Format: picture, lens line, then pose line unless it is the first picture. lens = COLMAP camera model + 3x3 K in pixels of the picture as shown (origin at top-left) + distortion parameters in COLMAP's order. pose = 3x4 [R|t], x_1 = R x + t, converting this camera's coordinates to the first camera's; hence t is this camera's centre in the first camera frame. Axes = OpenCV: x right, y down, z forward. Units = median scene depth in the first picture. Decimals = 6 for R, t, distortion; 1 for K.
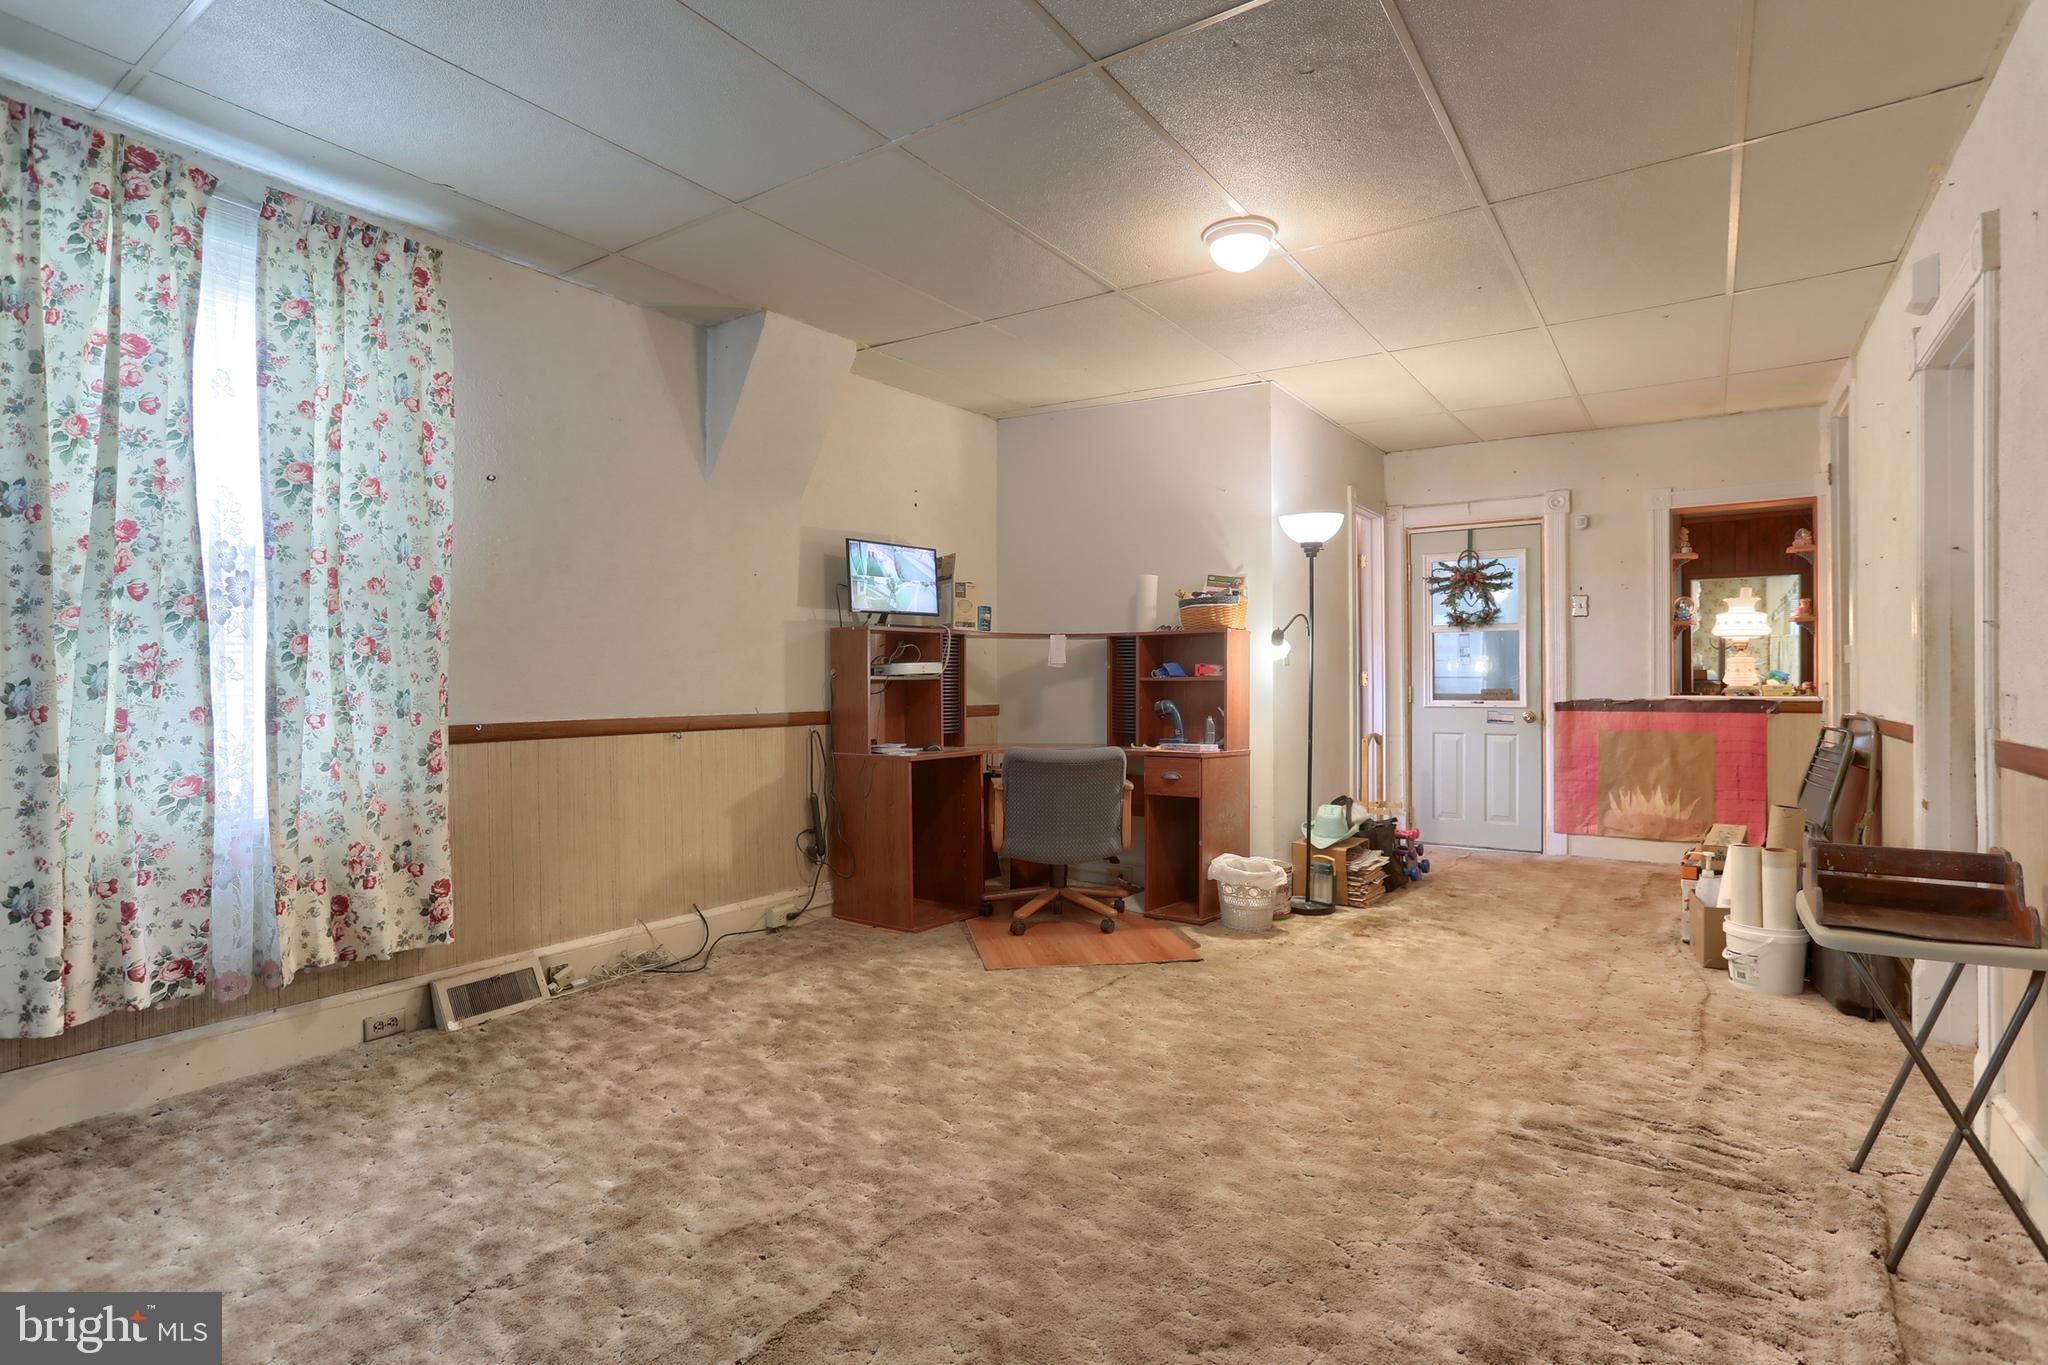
lens RADIAL K [[1014.2, 0, 1024.4], [0, 1014.2, 677.1], [0, 0, 1]] dist [-0.022760, 0.004117]
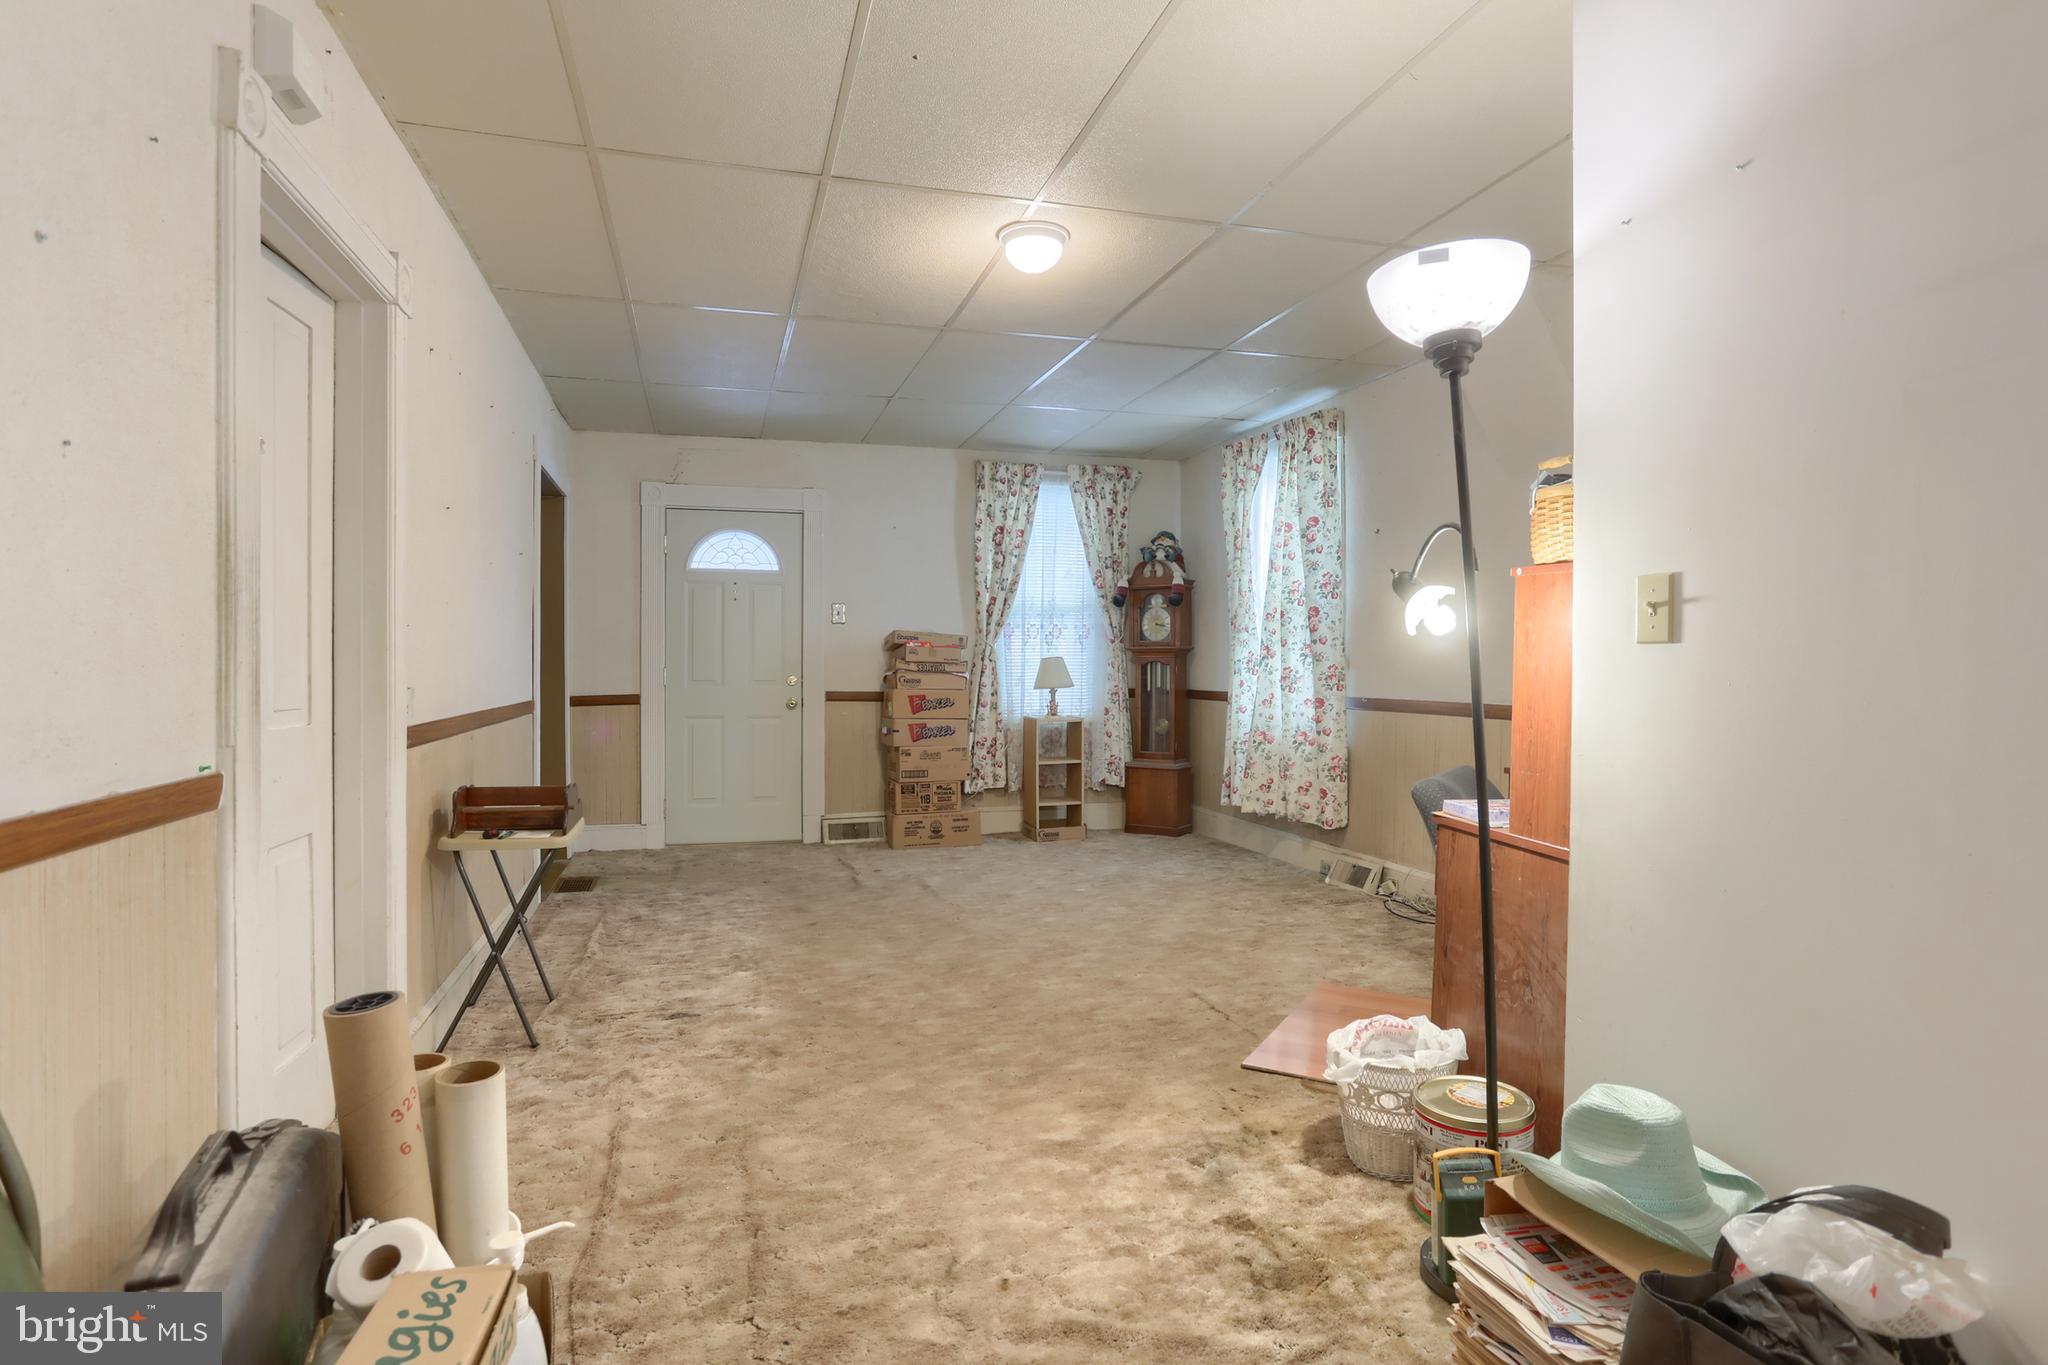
lens RADIAL K [[1115.4, 0, 1024.3], [0, 1115.4, 680.7], [0, 0, 1]] dist [-0.035215, 0.010667]
pose [[-0.648450, 0.003094, -0.761251, 1.037630], [-0.004720, 0.999956, 0.008084, 0.010250], [0.761243, 0.008835, -0.648407, 1.673565]]
